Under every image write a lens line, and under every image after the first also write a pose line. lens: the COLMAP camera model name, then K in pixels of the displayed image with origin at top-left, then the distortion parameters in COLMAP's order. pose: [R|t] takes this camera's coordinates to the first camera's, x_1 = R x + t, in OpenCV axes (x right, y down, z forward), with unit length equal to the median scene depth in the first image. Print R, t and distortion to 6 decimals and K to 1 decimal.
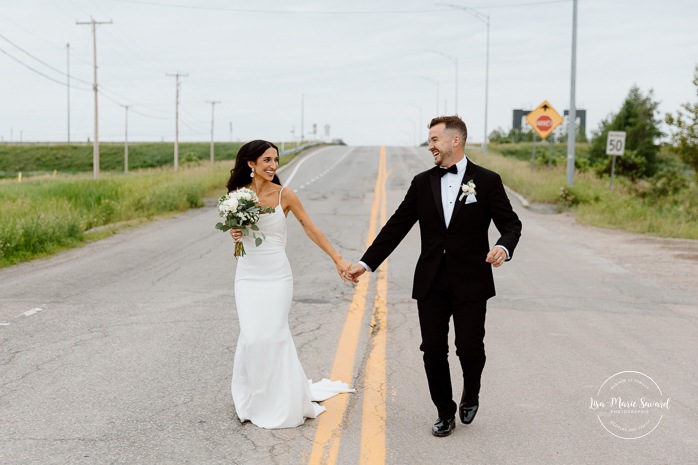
lens RADIAL K [[1005.1, 0, 331.0], [0, 1005.1, 233.7], [0, 0, 1]] dist [0.019681, -0.025073]
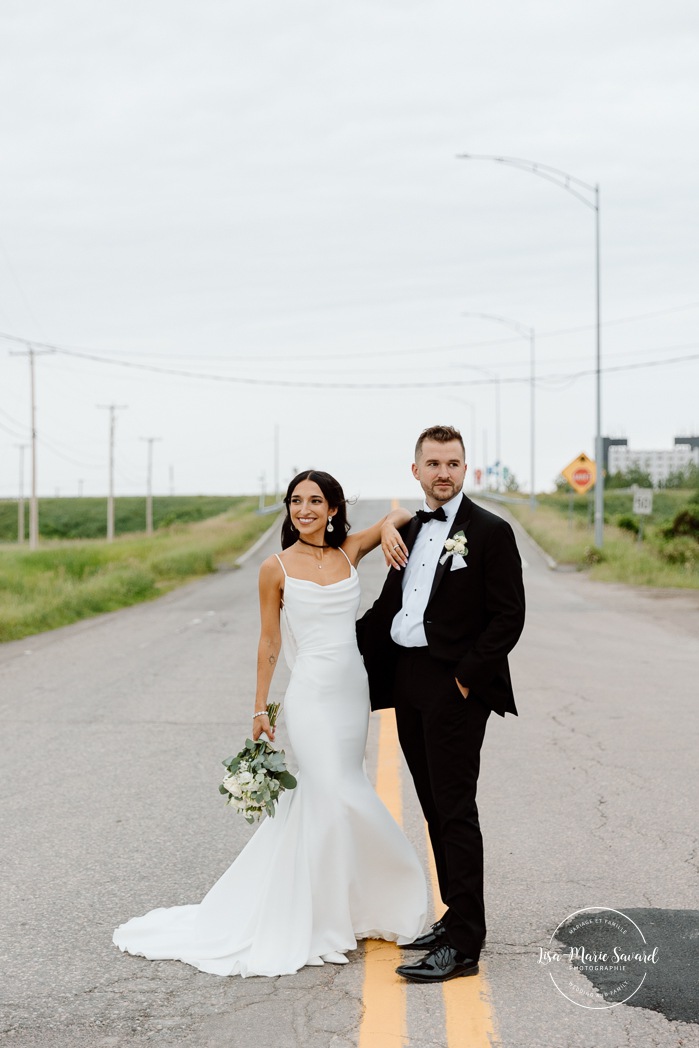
lens RADIAL K [[1806.9, 0, 346.7], [0, 1806.9, 486.9], [0, 0, 1]] dist [0.034310, -0.143194]
pose [[0.999532, -0.011761, 0.028224, -0.022907], [0.014255, 0.995852, -0.089859, 0.022603], [-0.027050, 0.090219, 0.995555, -0.336852]]
